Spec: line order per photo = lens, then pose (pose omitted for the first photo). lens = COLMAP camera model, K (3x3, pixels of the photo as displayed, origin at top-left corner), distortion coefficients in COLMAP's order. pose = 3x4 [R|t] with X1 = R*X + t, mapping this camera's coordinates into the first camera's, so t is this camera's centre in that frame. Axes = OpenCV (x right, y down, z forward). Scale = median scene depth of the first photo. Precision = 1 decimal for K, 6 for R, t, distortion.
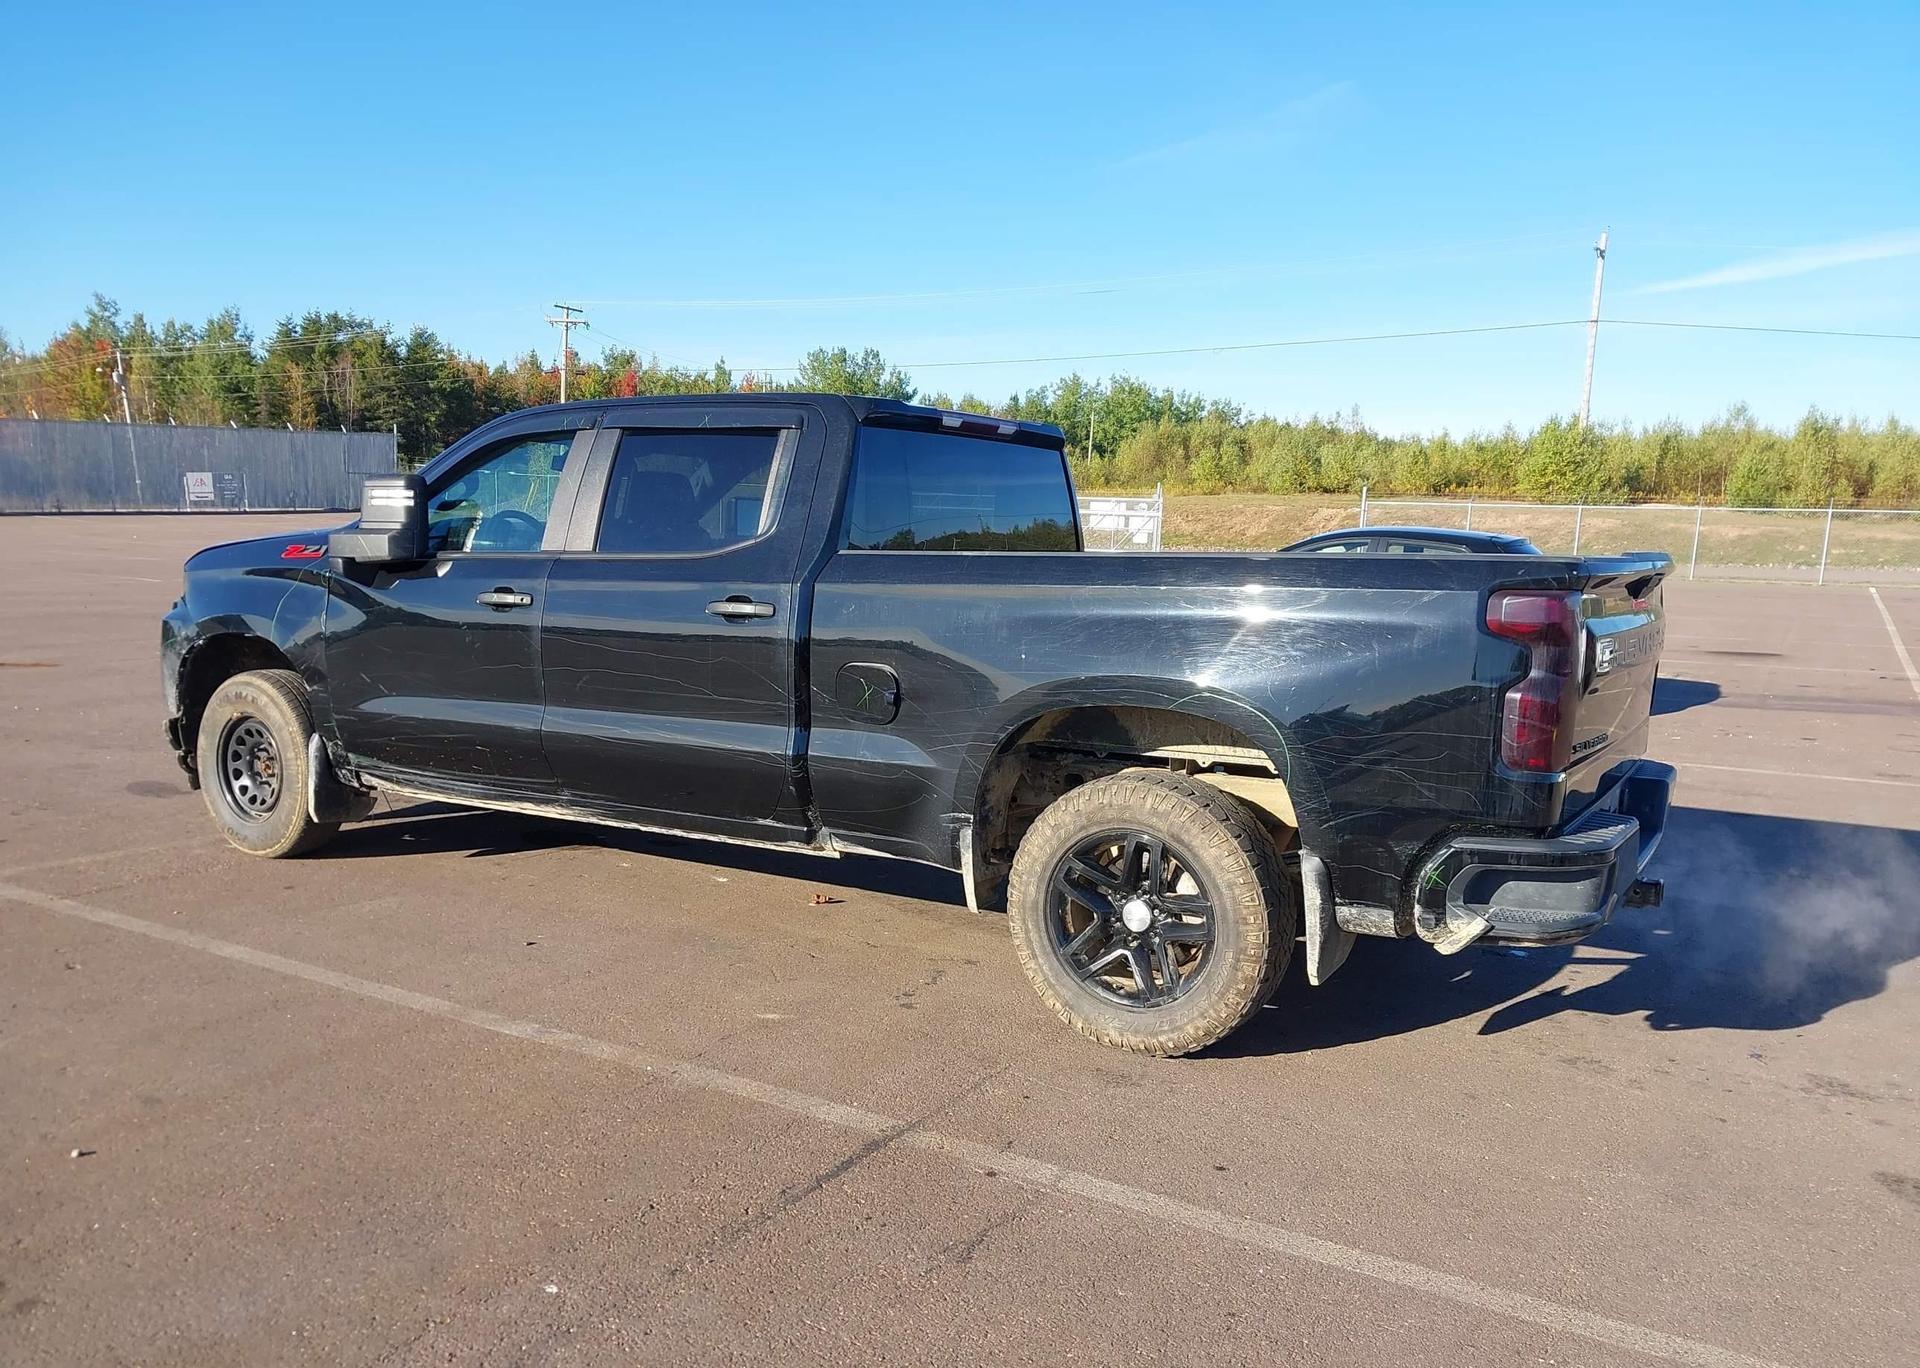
lens RADIAL K [[1522.8, 0, 927.8], [0, 1522.8, 700.2], [0, 0, 1]] dist [0.041587, -0.063974]
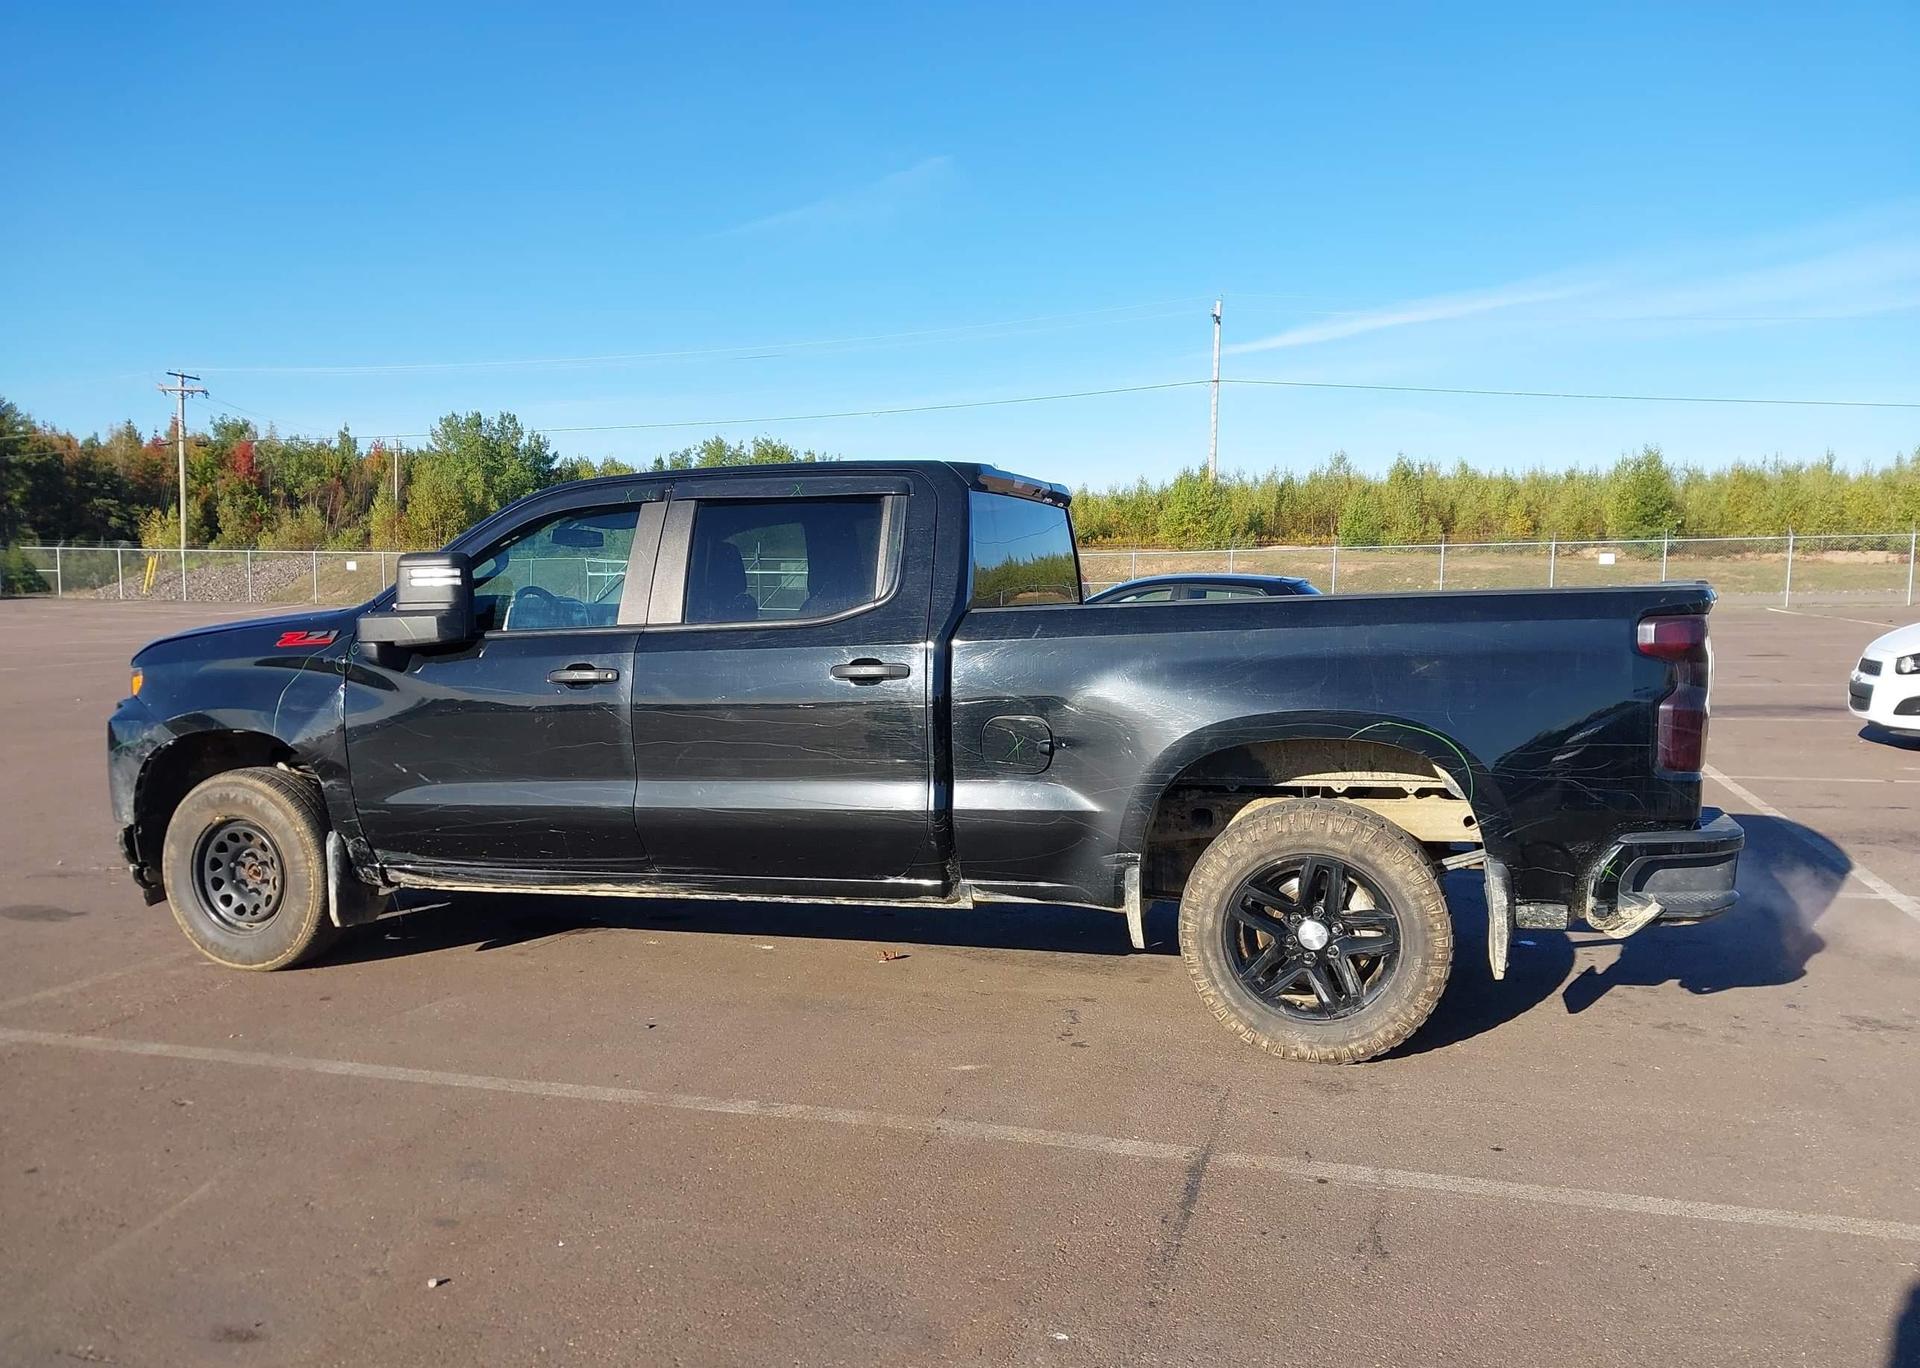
lens RADIAL K [[1522.8, 0, 923.9], [0, 1522.8, 685.6], [0, 0, 1]] dist [0.041587, -0.063974]
pose [[0.971364, -0.054499, 0.231260, -0.305964], [0.065572, 0.997027, -0.040463, -0.006600], [-0.228367, 0.054469, 0.972050, 0.003524]]
